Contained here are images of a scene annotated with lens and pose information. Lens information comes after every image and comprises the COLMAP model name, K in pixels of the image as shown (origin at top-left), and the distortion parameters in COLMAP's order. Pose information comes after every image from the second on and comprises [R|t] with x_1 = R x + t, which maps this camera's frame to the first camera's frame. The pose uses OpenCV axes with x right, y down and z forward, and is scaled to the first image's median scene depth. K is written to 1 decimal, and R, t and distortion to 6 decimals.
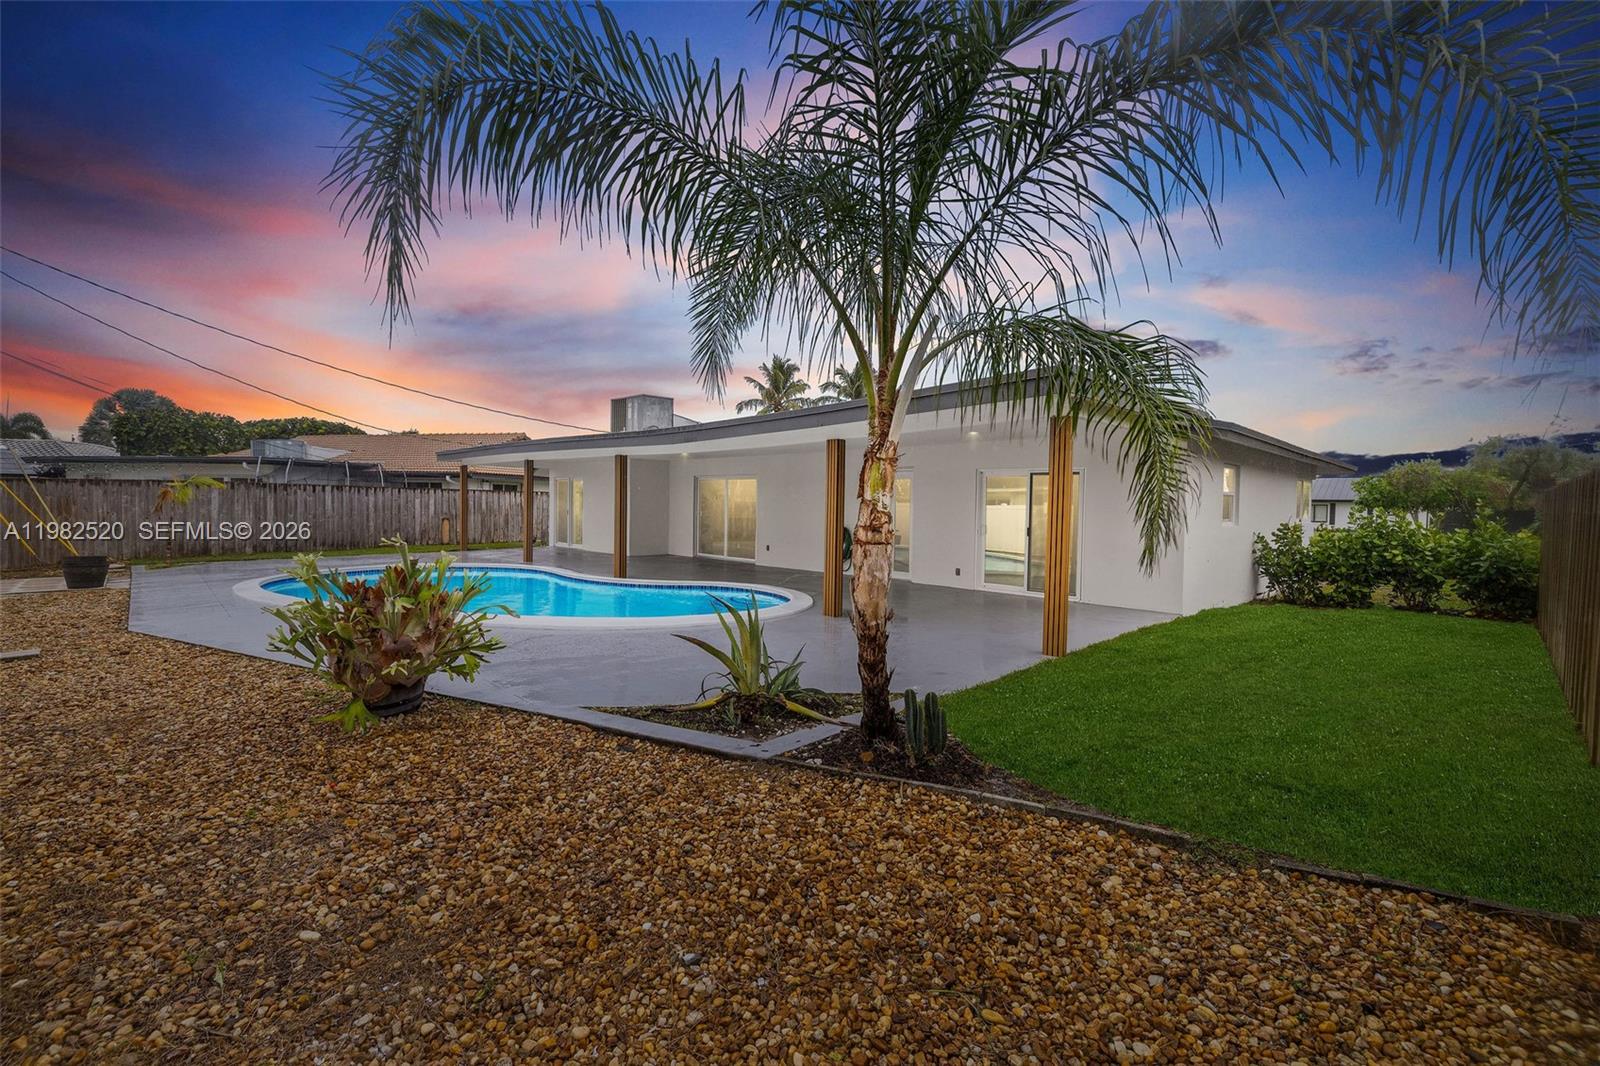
lens RADIAL K [[673.3, 0, 793.4], [0, 673.3, 525.4], [0, 0, 1]] dist [-0.001722, -0.000479]
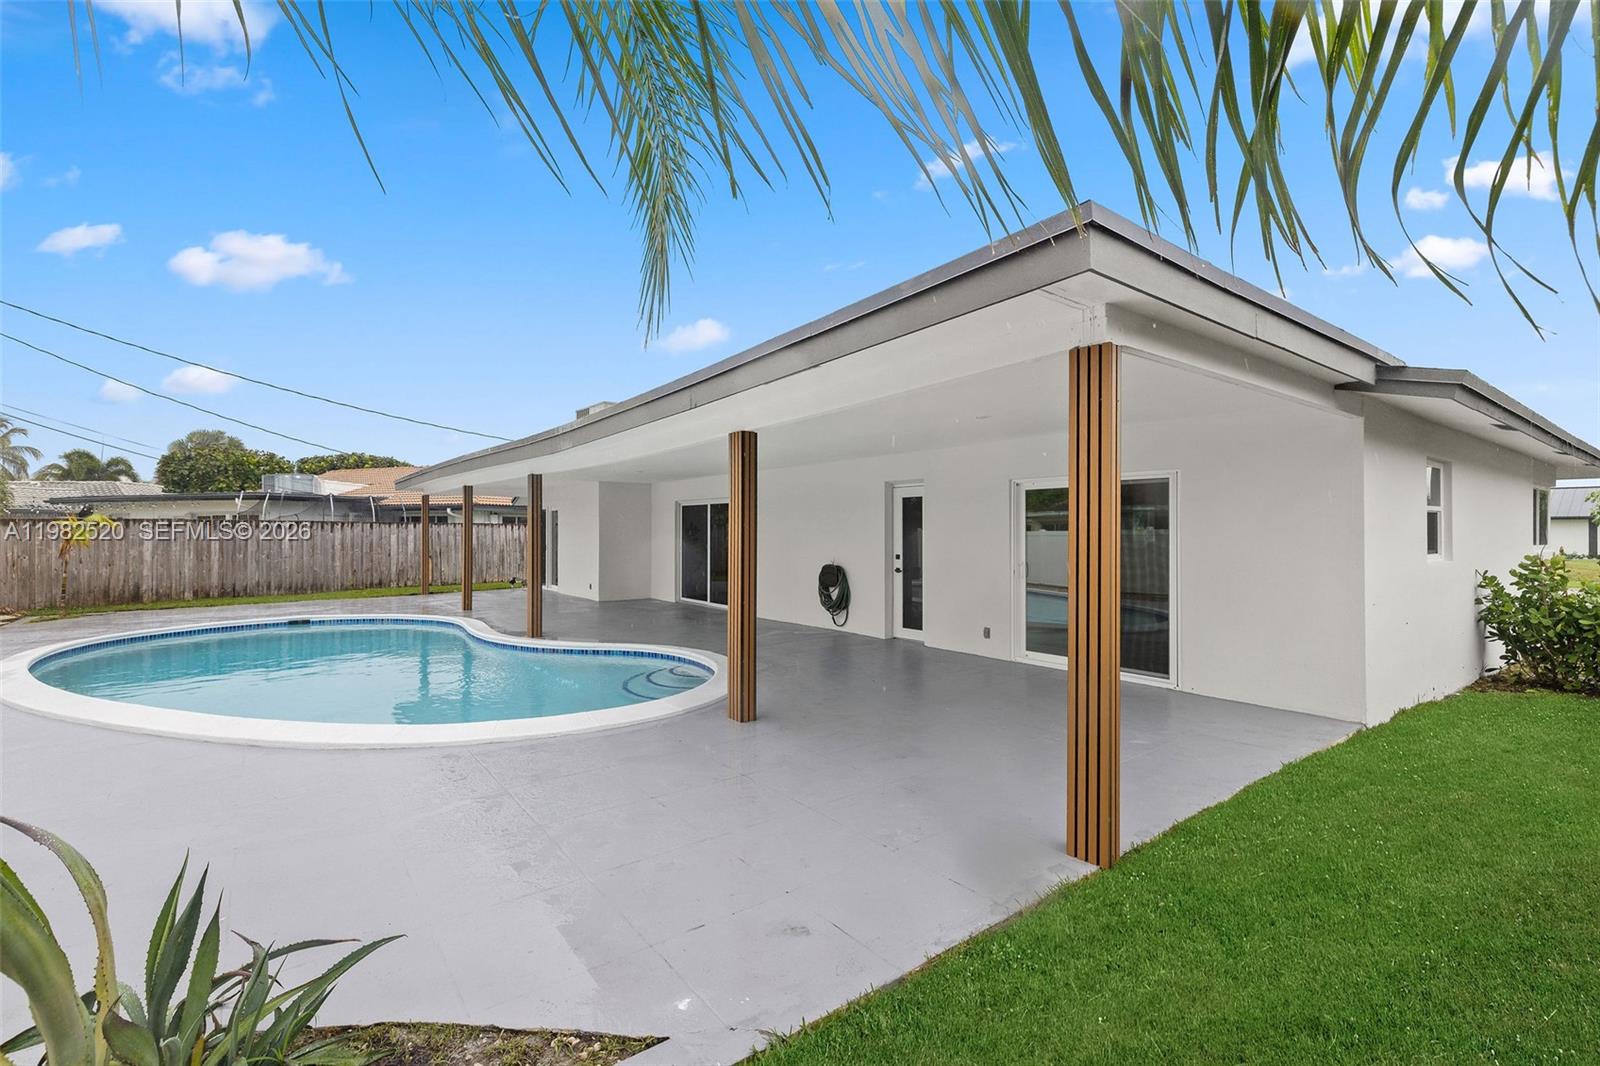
lens RADIAL K [[673.3, 0, 808.1], [0, 673.3, 535.1], [0, 0, 1]] dist [-0.001722, -0.000479]
pose [[0.991256, -0.014704, -0.131129, 0.107925], [0.010933, 0.999507, -0.029431, -0.007330], [0.131497, 0.027740, 0.990928, 0.212433]]
